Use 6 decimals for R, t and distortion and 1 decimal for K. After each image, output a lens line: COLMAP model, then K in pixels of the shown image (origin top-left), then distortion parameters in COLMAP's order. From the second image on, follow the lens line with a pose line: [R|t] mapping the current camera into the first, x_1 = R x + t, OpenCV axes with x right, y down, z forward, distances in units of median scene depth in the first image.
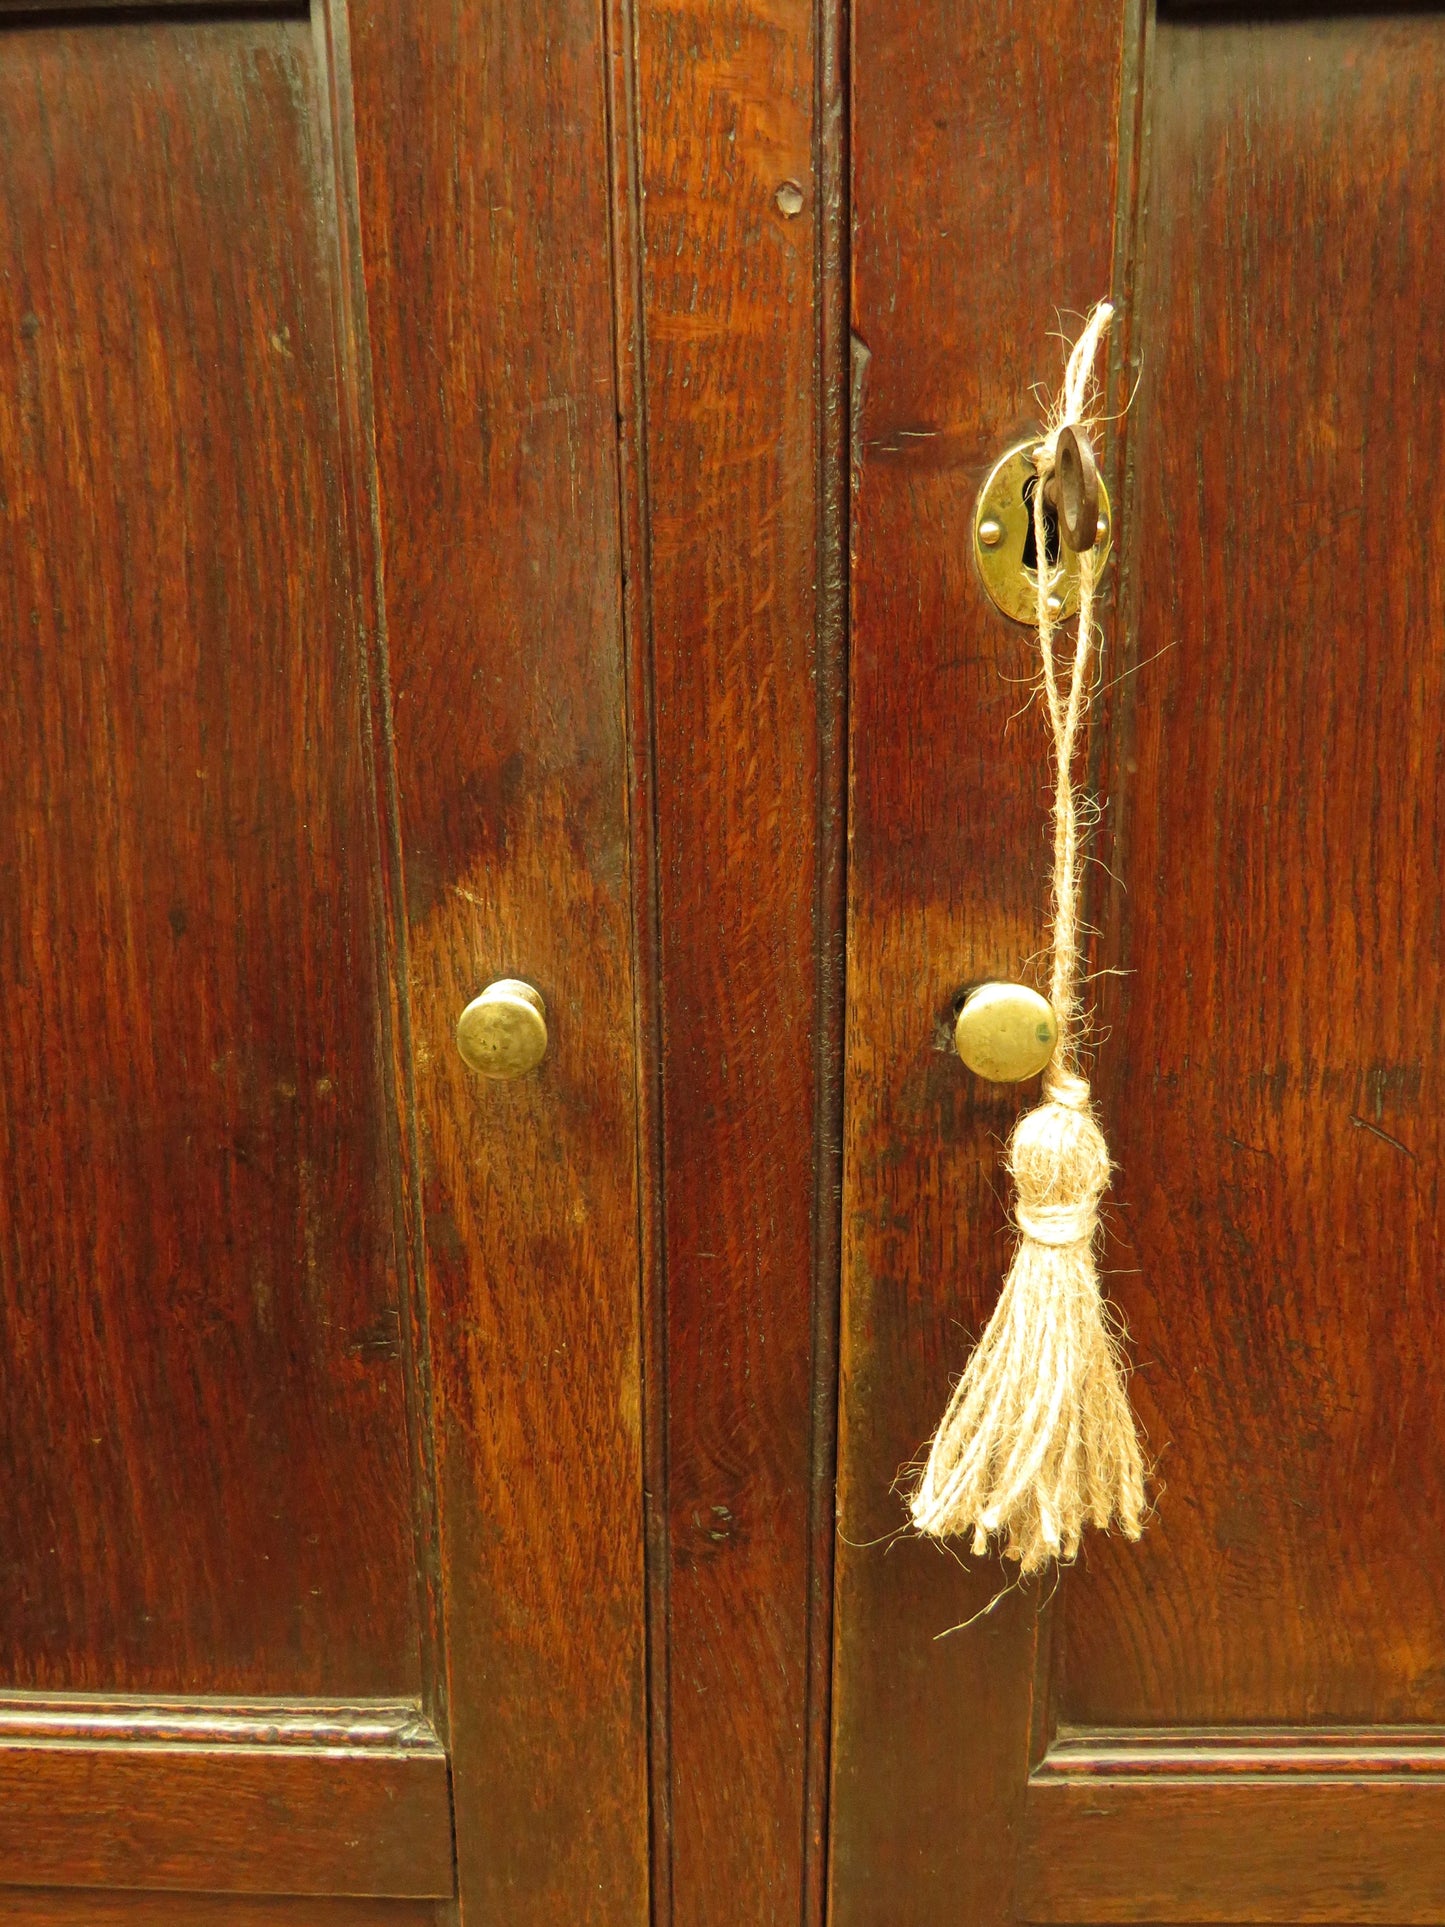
lens RADIAL K [[1346.4, 0, 708.3], [0, 1346.4, 948.4], [0, 0, 1]] dist [-0.006885, -0.002567]
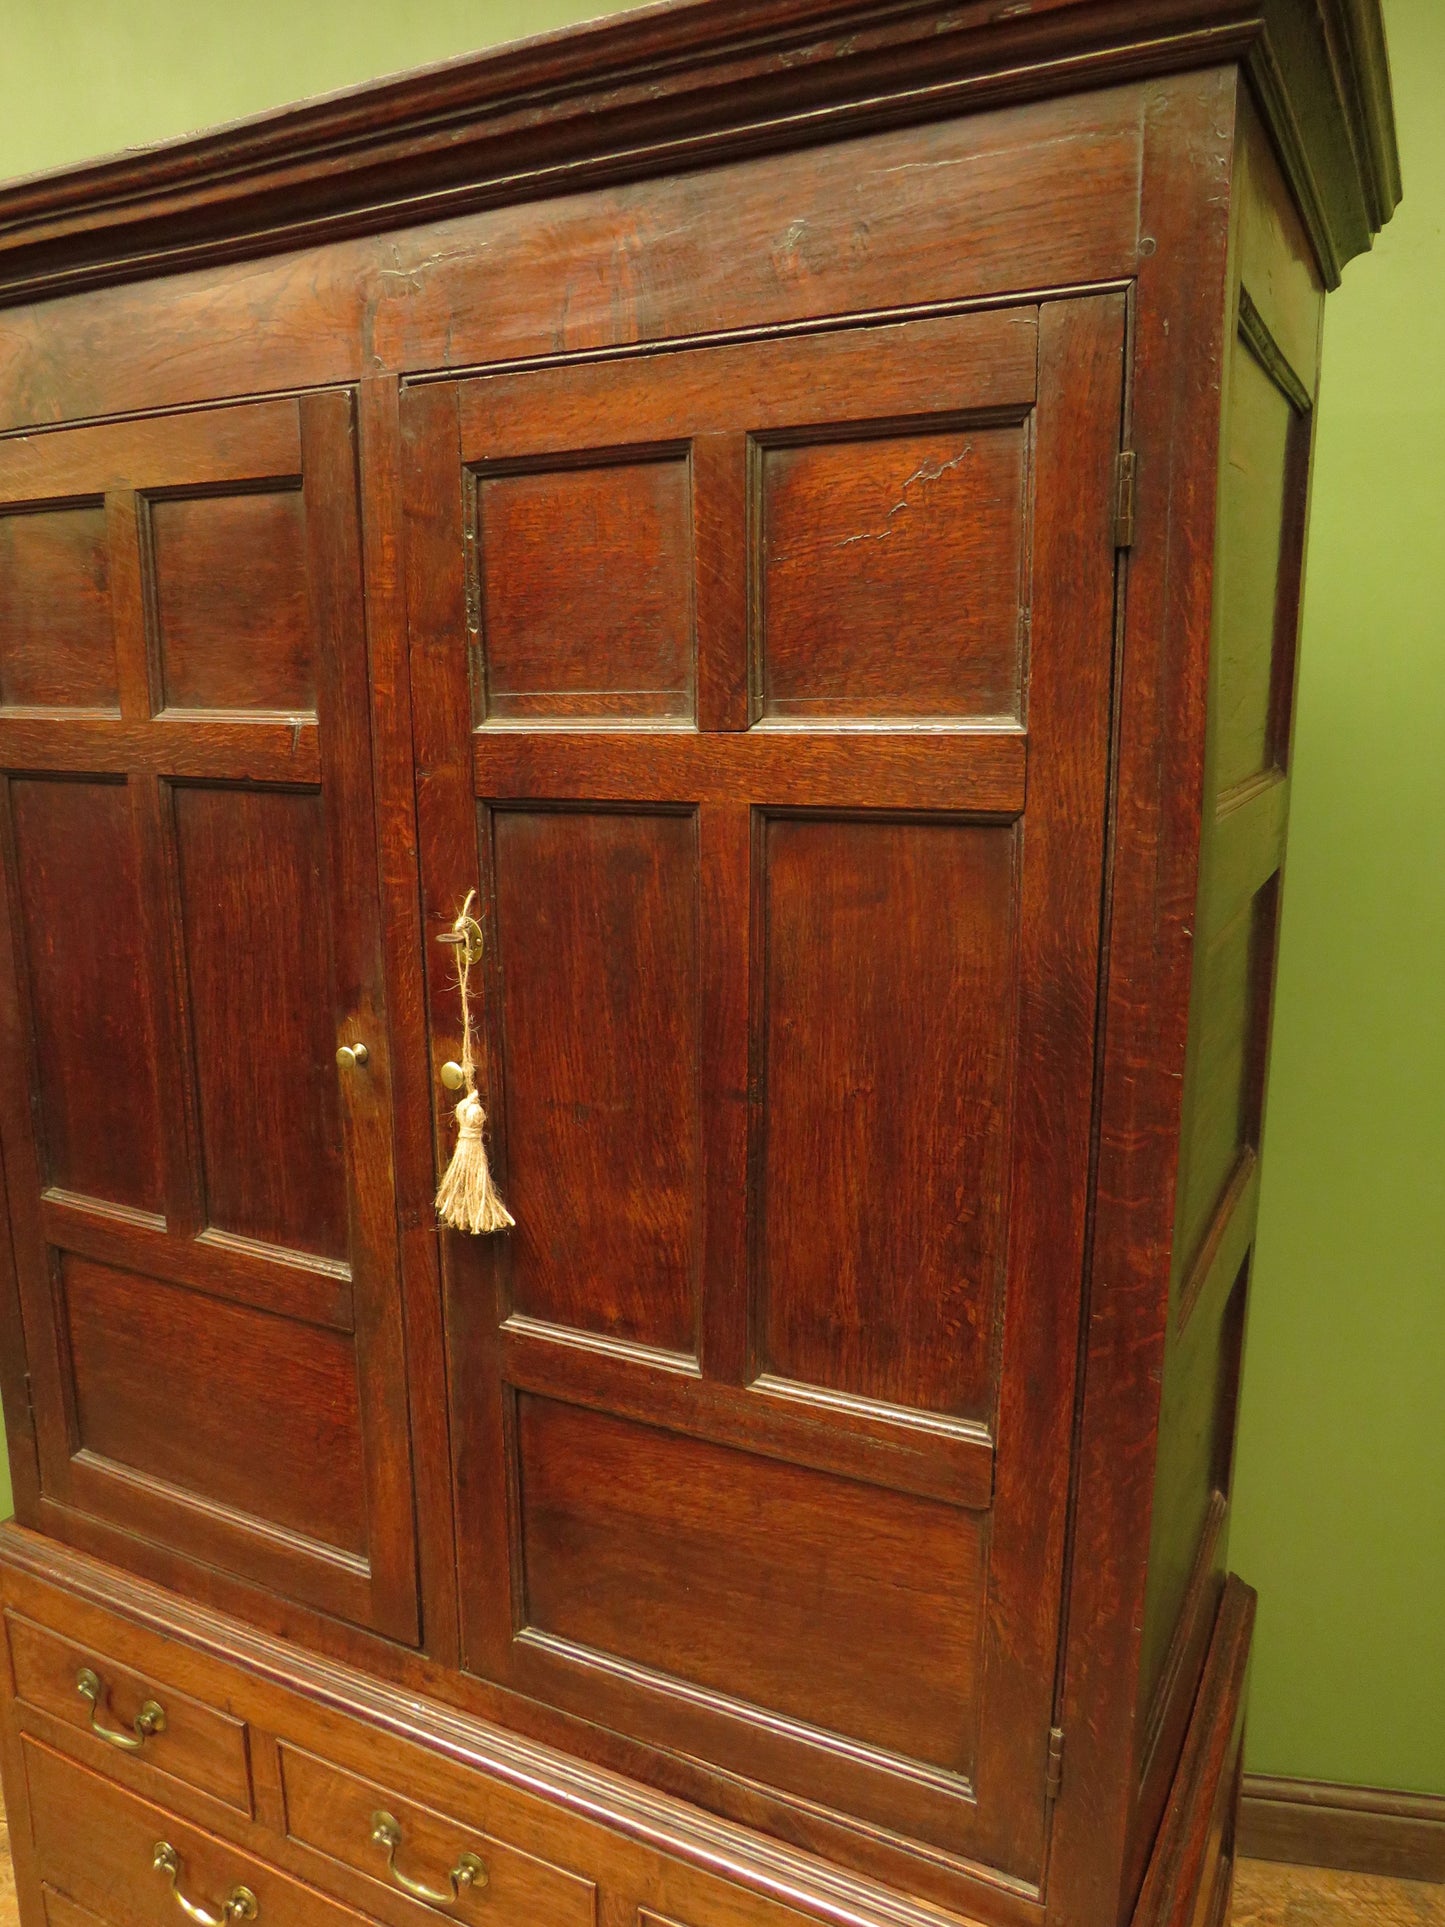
lens RADIAL K [[1359.2, 0, 727.2], [0, 1359.2, 952.1], [0, 0, 1]] dist [-0.030787, 0.008844]
pose [[0.900803, 0.090536, -0.424684, 2.229518], [-0.103712, 0.994576, -0.007956, -0.290918], [0.421660, 0.051211, 0.905307, -1.856666]]
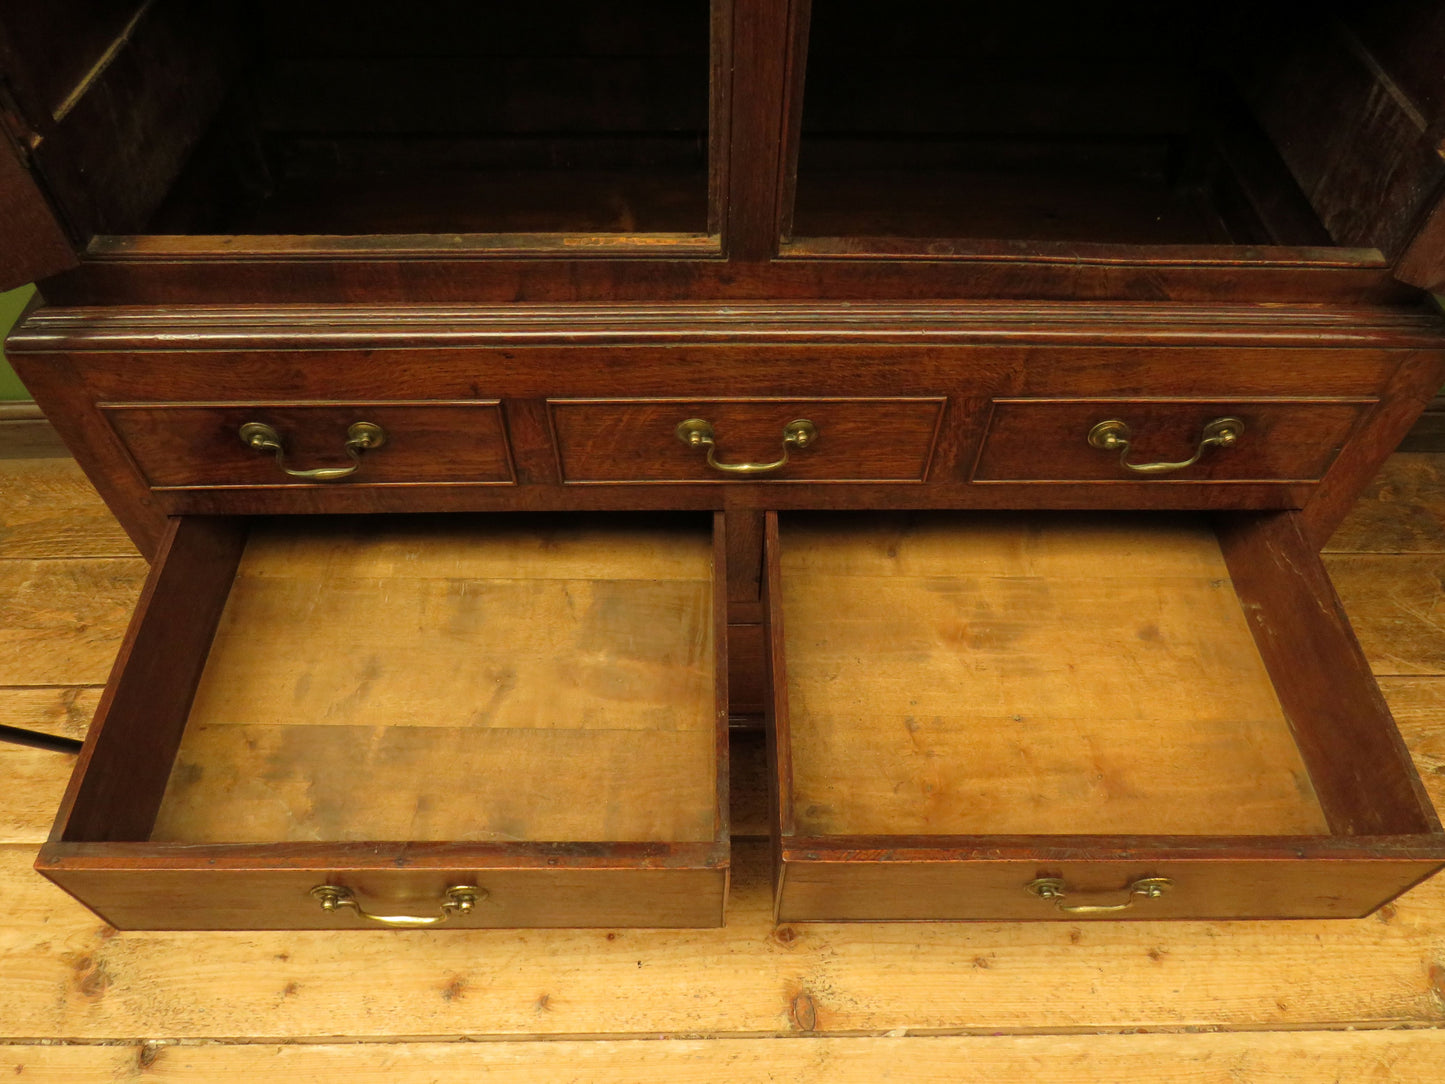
lens RADIAL K [[1019.2, 0, 724.7], [0, 1019.2, 544.3], [0, 0, 1]] dist [-0.030787, 0.008844]
pose [[0.999085, -0.014288, 0.040320, -0.157198], [-0.013953, 0.782169, 0.622910, 0.718880], [-0.040437, -0.622903, 0.781253, -1.146347]]
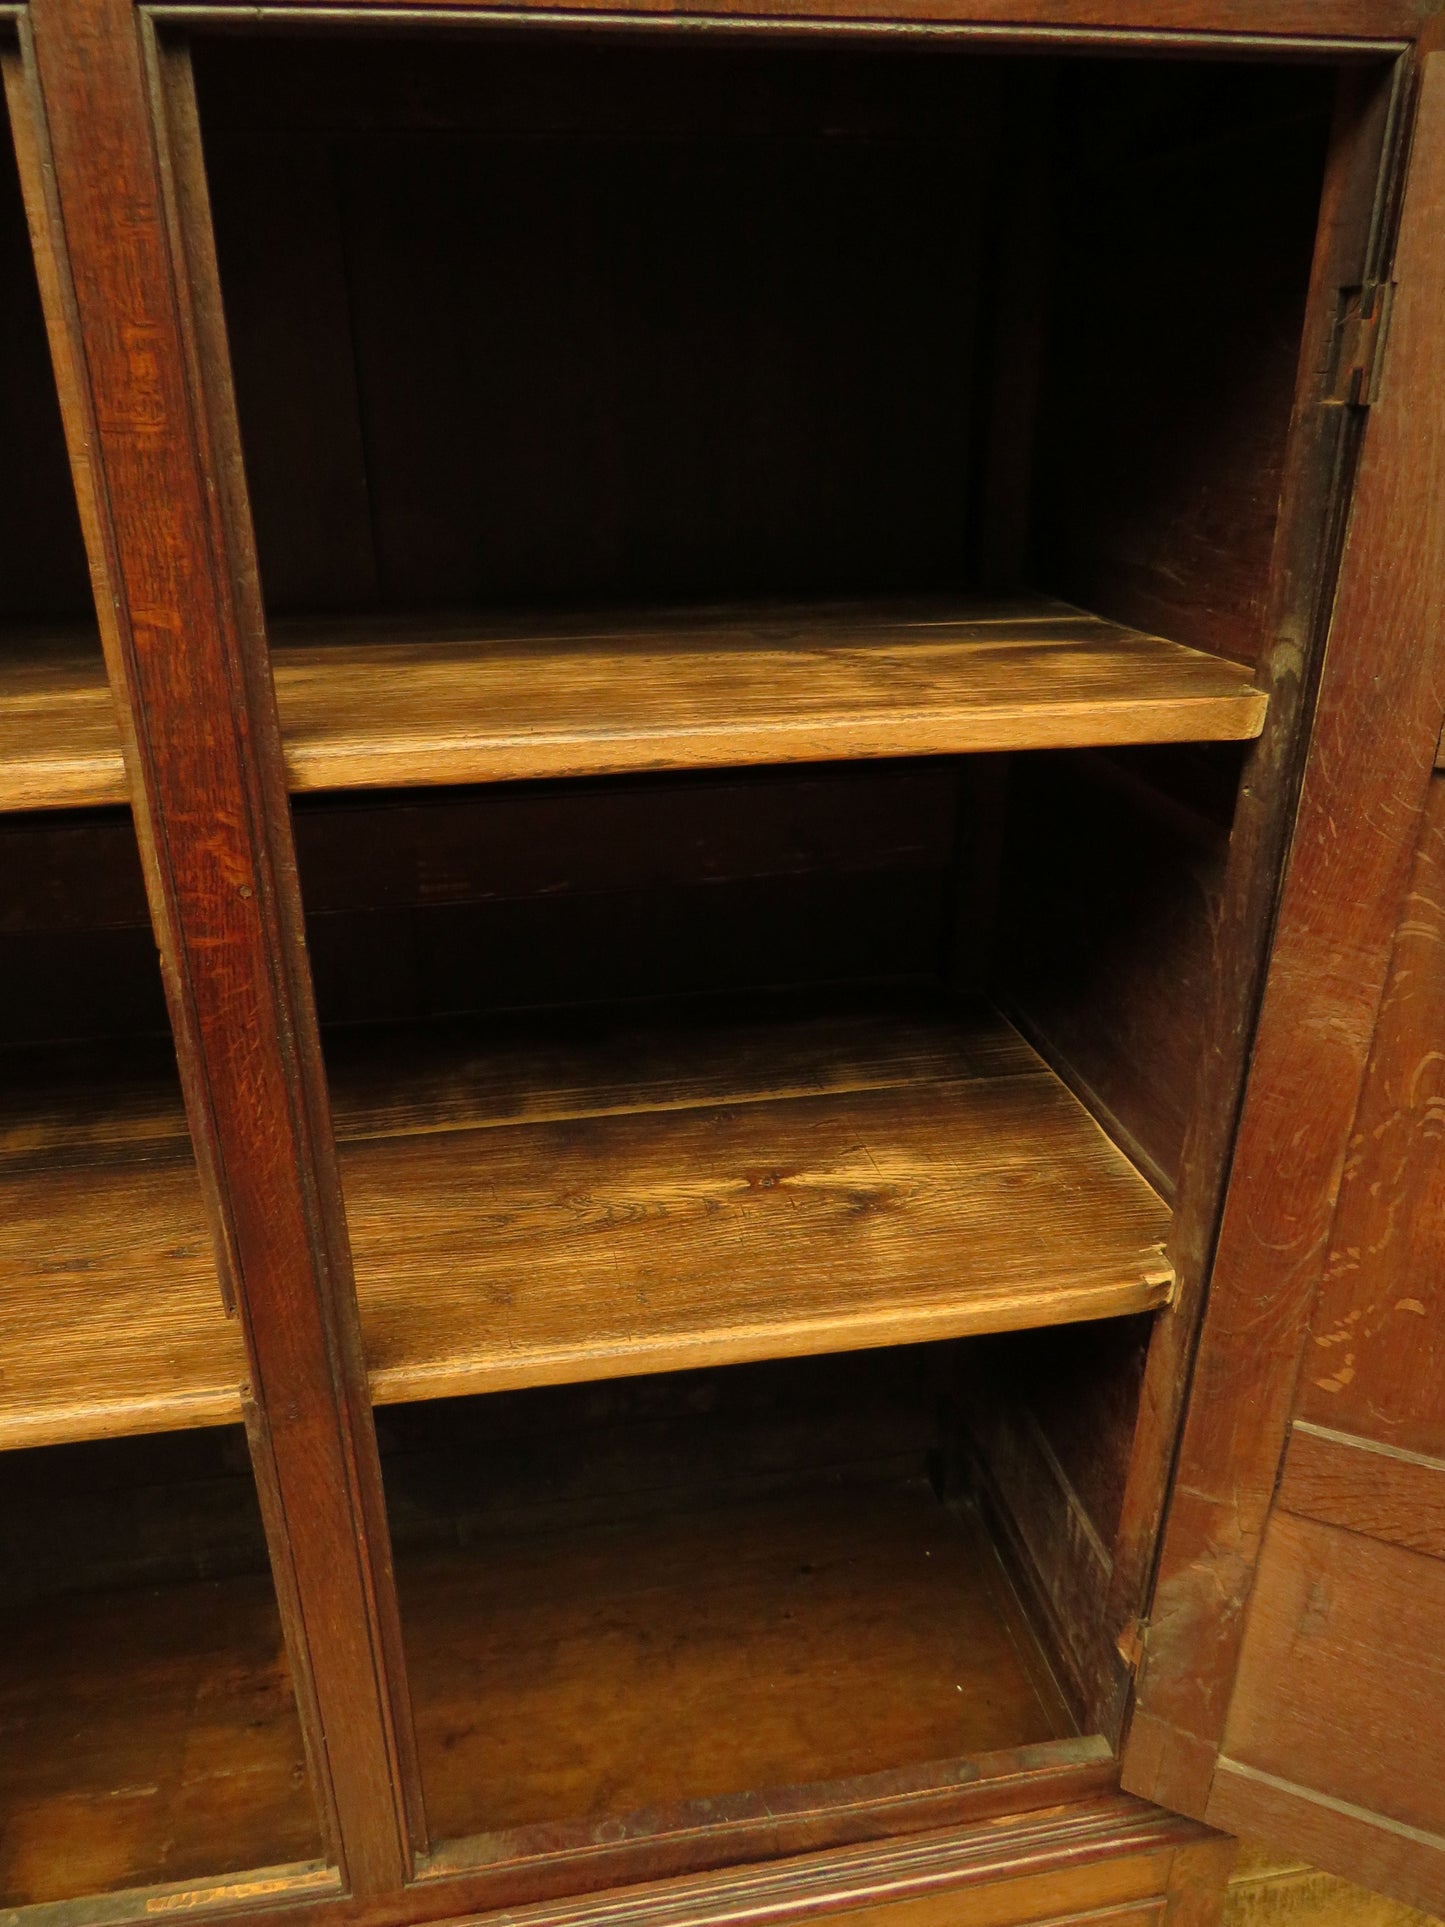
lens RADIAL K [[1338.6, 0, 717.8], [0, 1338.6, 939.0], [0, 0, 1]] dist [0.000559, -0.034451]
pose [[0.981108, -0.069589, 0.180510, 0.379725], [0.038641, 0.984753, 0.169612, -0.726522], [-0.189561, -0.159433, 0.968838, -1.203068]]
